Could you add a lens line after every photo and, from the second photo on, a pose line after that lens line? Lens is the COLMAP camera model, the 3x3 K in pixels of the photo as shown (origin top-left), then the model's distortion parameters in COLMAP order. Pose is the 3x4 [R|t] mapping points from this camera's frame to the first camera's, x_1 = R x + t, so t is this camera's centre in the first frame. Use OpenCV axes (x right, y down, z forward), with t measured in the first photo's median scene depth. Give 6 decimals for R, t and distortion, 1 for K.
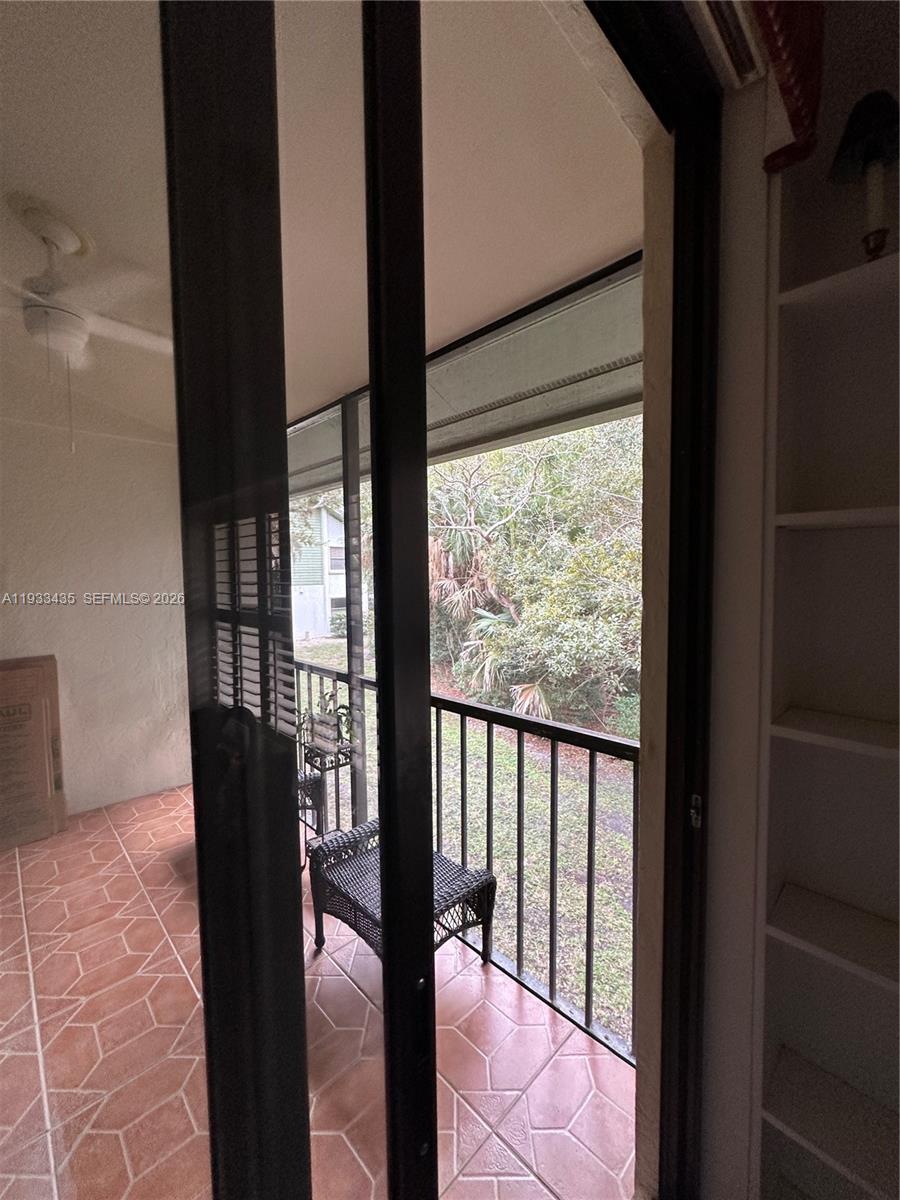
lens RADIAL K [[475.9, 0, 450.0], [0, 475.9, 600.0], [0, 0, 1]] dist [0.000698, 0.000218]
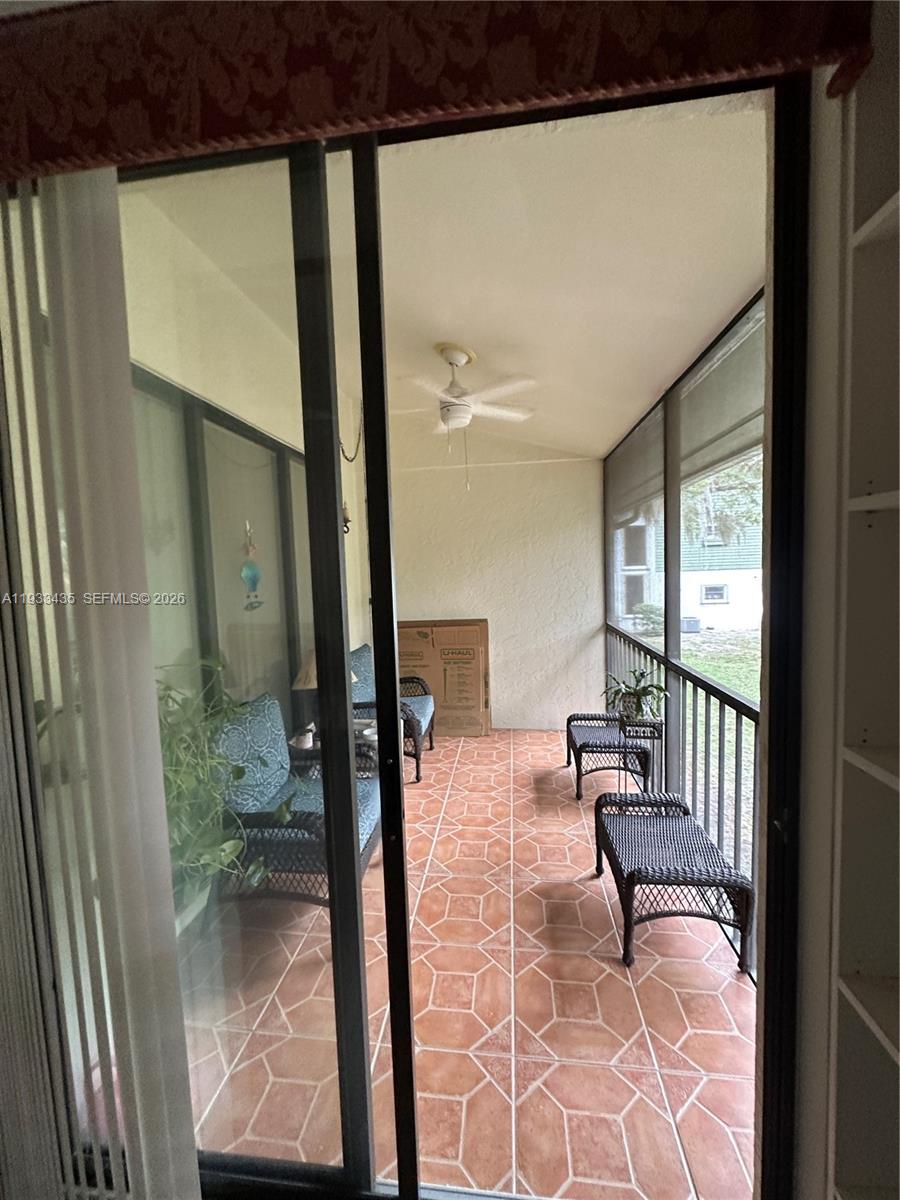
lens RADIAL K [[475.9, 0, 450.0], [0, 475.9, 600.0], [0, 0, 1]] dist [0.000698, 0.000218]
pose [[0.627055, 0.046534, -0.777584, 0.331278], [-0.018836, 0.998828, 0.044584, -0.009169], [0.778747, -0.013310, 0.627197, -0.032417]]
